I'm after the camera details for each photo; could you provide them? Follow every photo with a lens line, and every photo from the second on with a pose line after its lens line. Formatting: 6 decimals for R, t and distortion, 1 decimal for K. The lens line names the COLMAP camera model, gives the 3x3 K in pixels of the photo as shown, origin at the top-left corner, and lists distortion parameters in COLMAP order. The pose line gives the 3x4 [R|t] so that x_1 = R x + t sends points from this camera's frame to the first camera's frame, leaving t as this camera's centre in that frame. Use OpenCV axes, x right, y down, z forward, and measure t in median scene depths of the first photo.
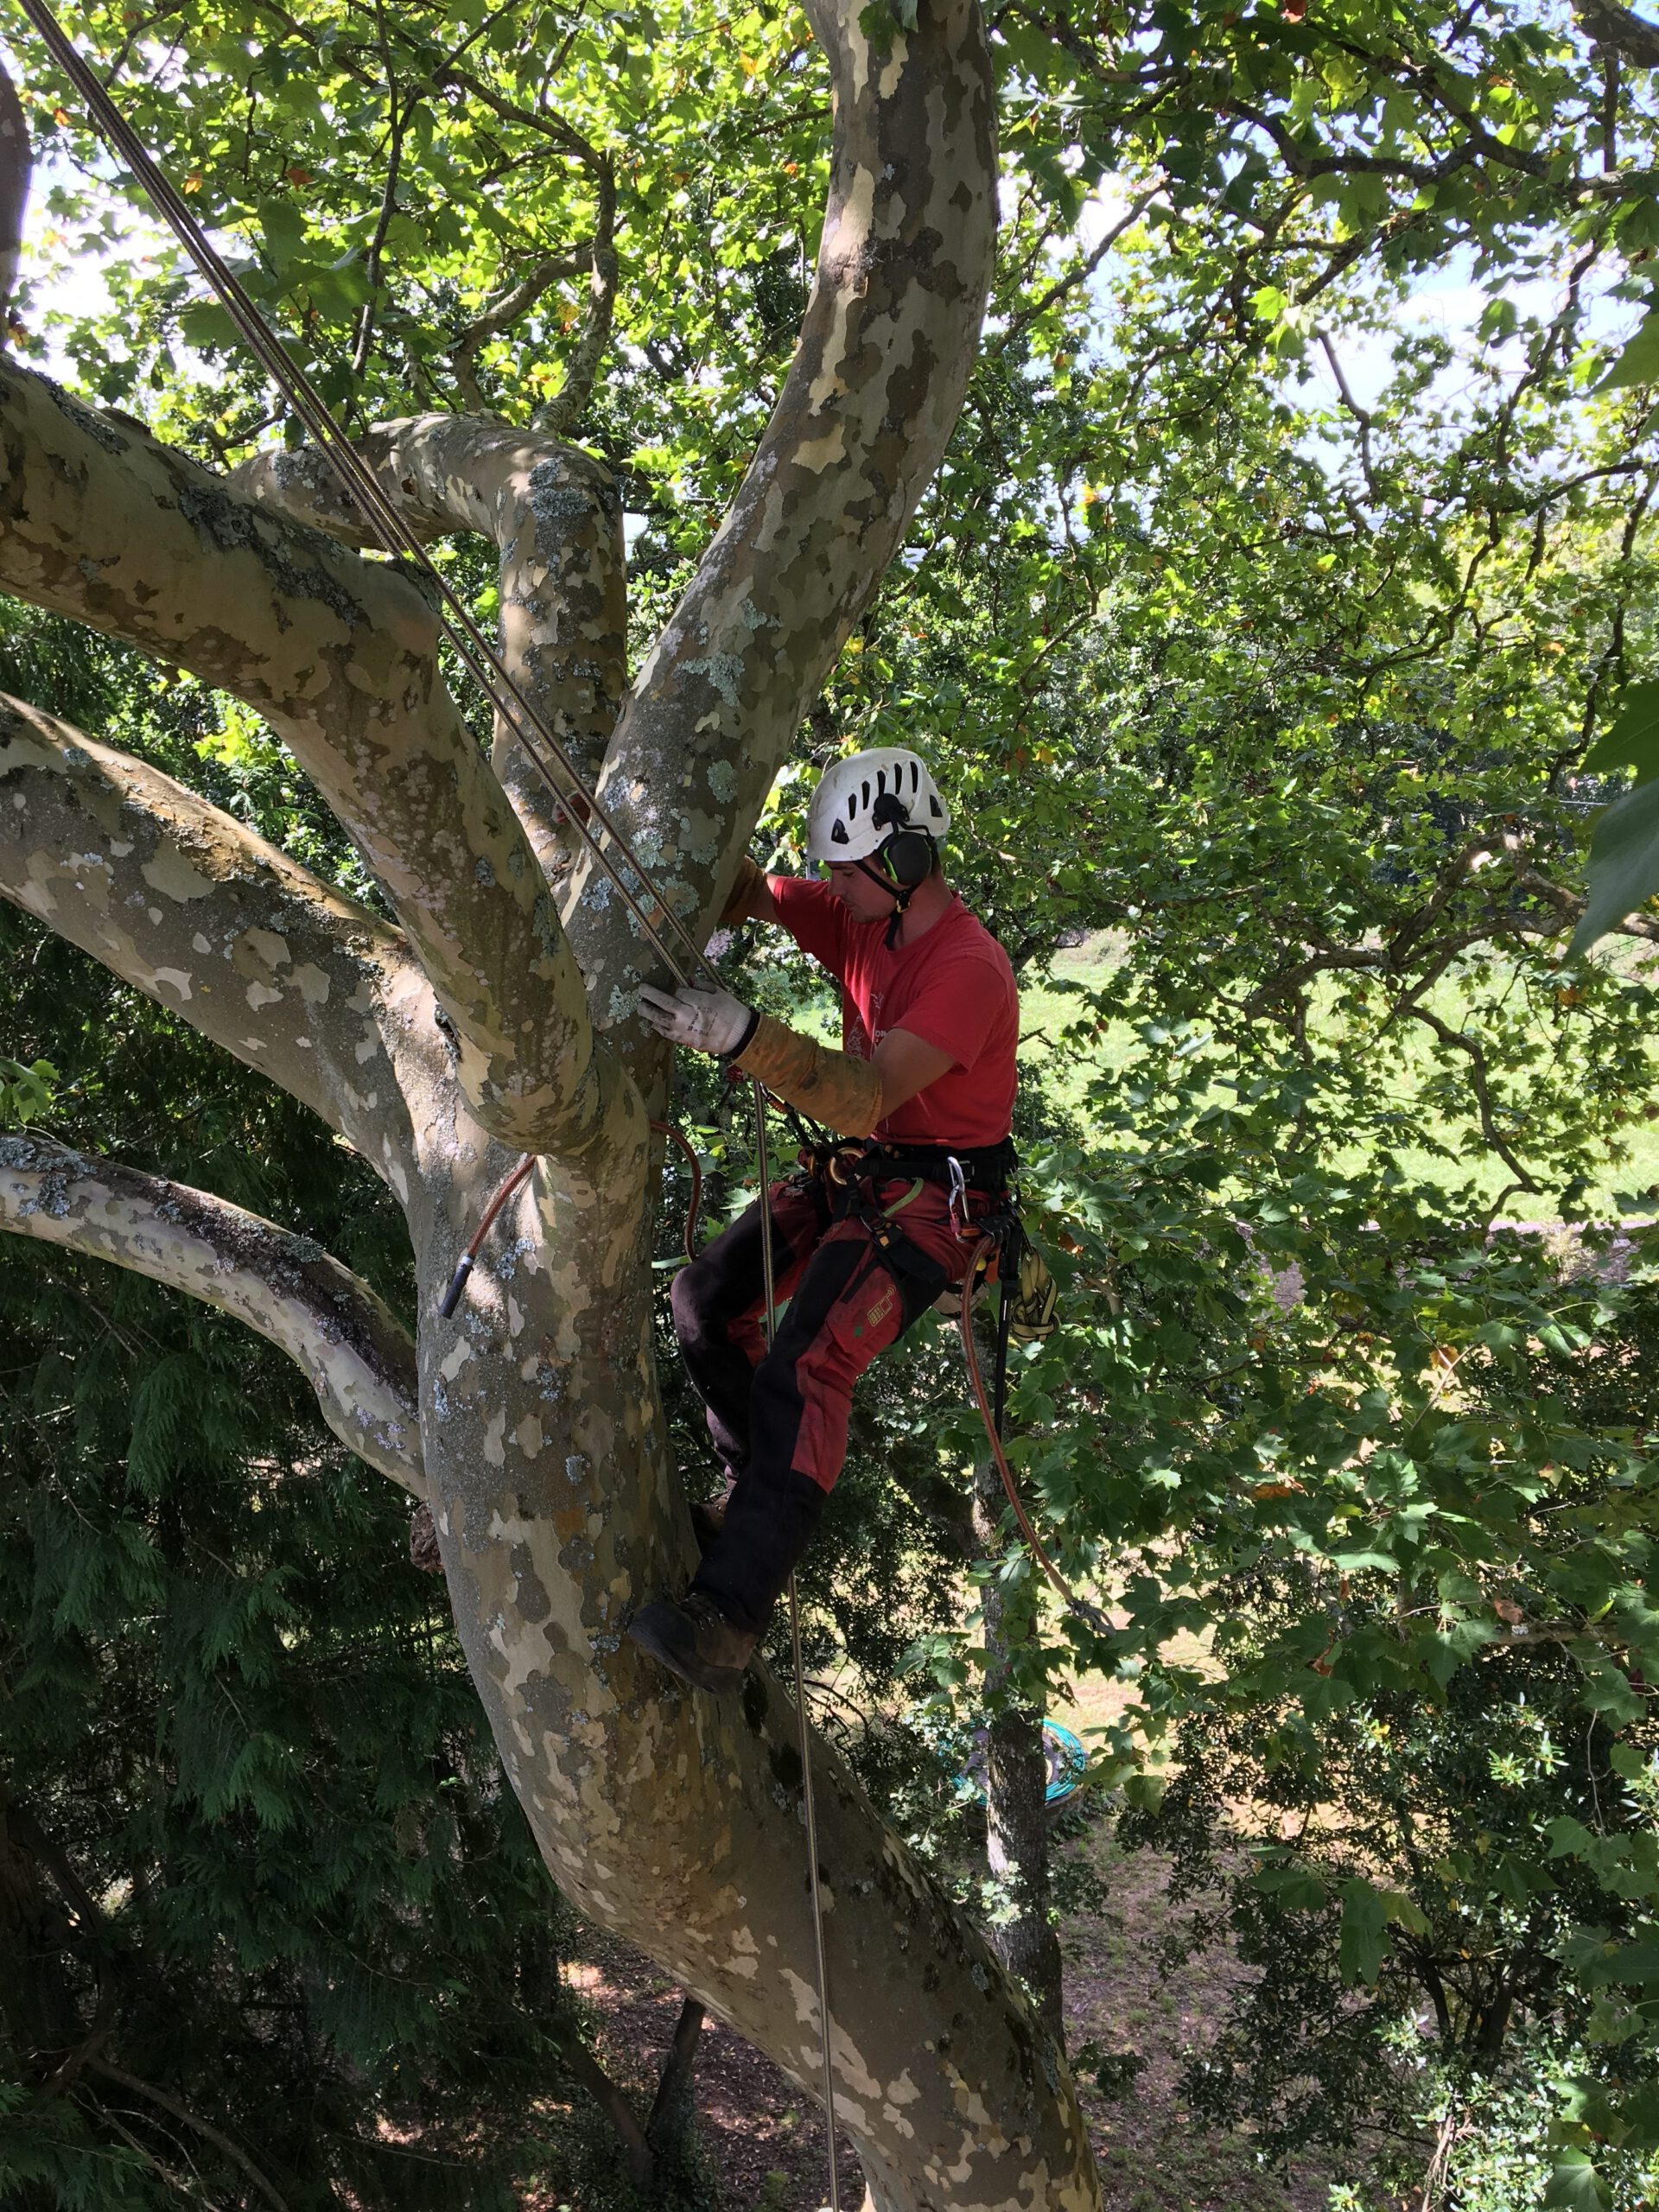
lens RADIAL K [[1842.3, 0, 834.2], [0, 1842.3, 1107.6], [0, 0, 1]] dist [0.080218, -0.135424]
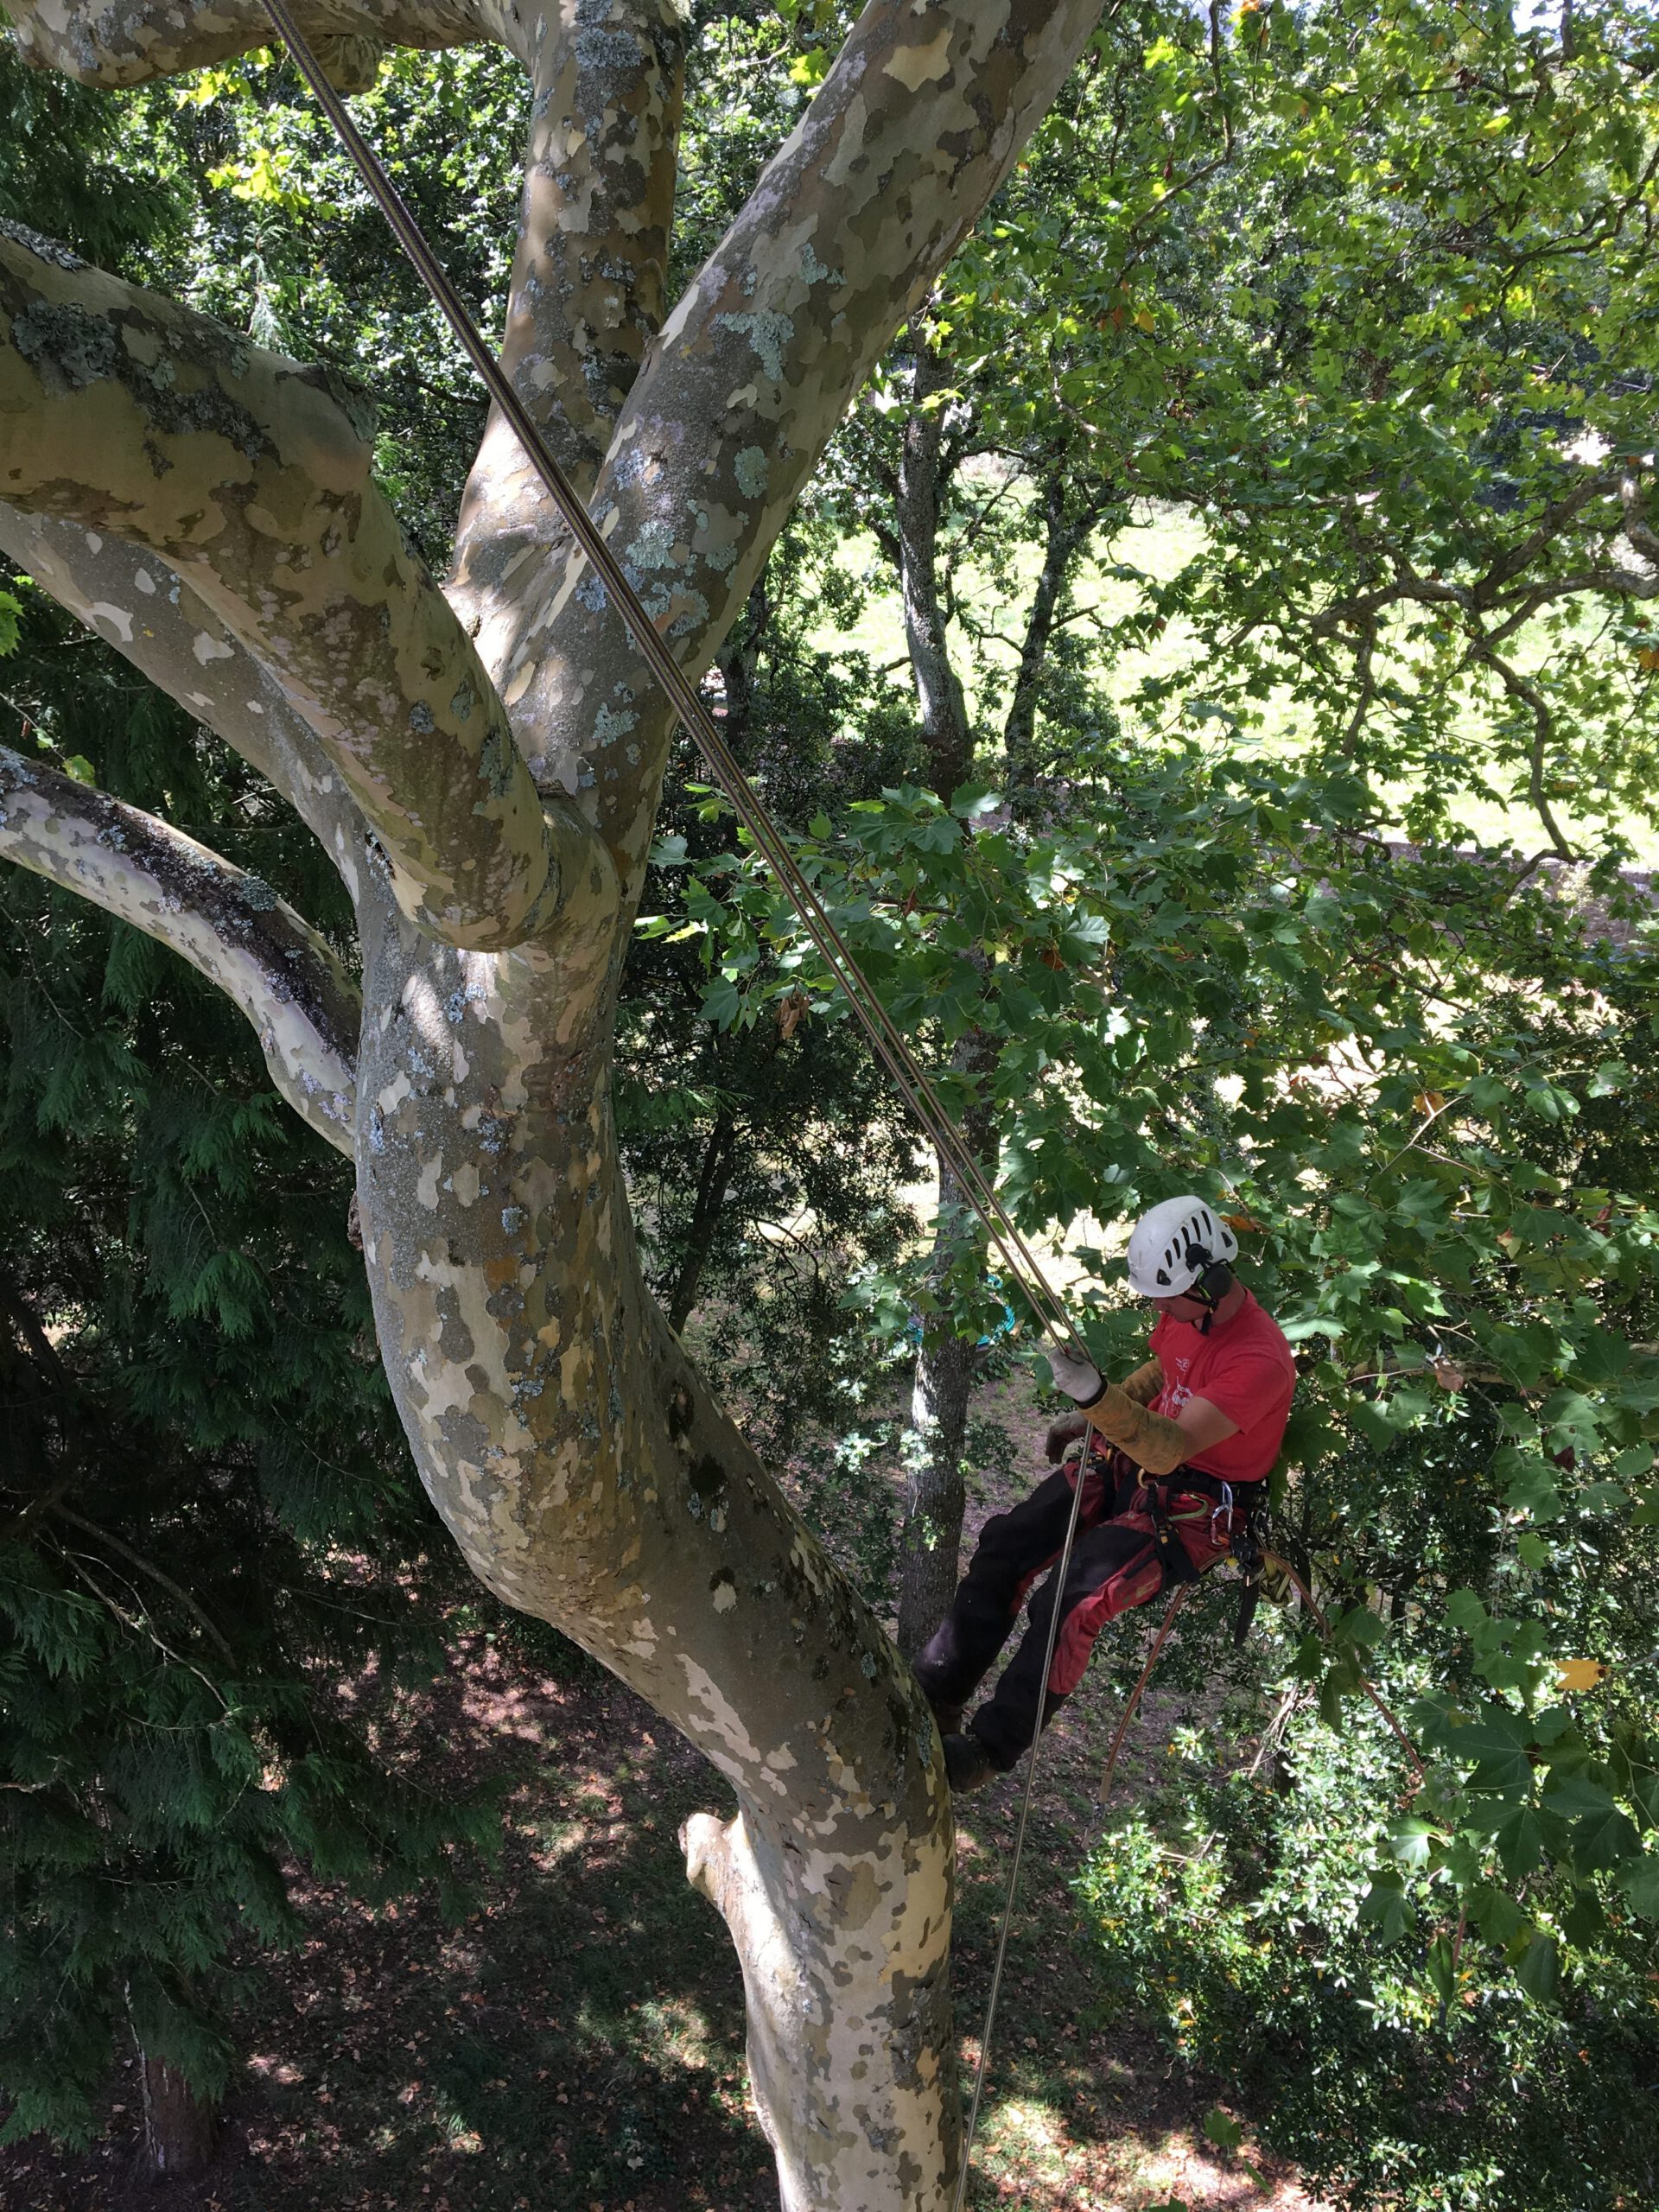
lens RADIAL K [[1842.3, 0, 834.2], [0, 1842.3, 1107.6], [0, 0, 1]] dist [0.080218, -0.135424]
pose [[0.991338, 0.130578, 0.014110, 0.003503], [-0.129871, 0.958581, 0.253486, -0.096667], [0.019574, -0.253122, 0.967236, 0.073194]]
